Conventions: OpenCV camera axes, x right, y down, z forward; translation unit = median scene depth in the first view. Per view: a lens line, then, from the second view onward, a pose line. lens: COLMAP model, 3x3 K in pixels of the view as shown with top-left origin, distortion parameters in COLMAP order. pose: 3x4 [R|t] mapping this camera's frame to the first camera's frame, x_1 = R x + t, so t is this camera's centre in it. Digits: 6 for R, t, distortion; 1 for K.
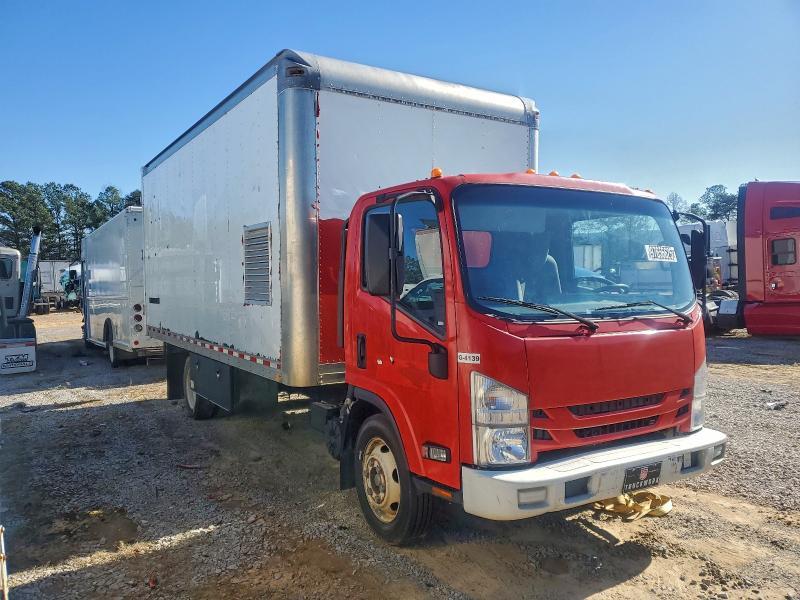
lens RADIAL K [[623.0, 0, 400.0], [0, 623.0, 300.0], [0, 0, 1]] dist [0.006145, 0.001825]
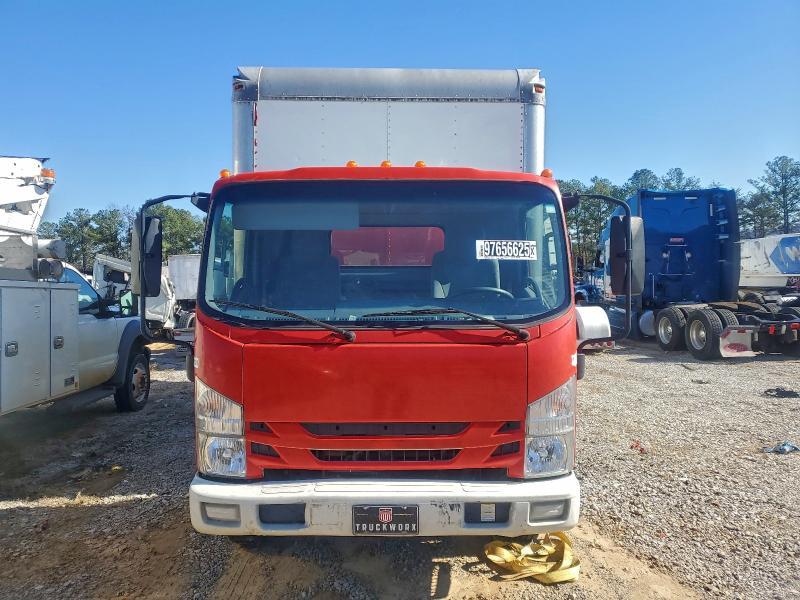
lens RADIAL K [[623.0, 0, 400.0], [0, 623.0, 300.0], [0, 0, 1]] dist [0.006145, 0.001825]
pose [[0.864562, 0.015127, -0.502298, 0.784499], [-0.016786, 0.999858, 0.001218, -0.008451], [0.502245, 0.007379, 0.864694, 0.279026]]
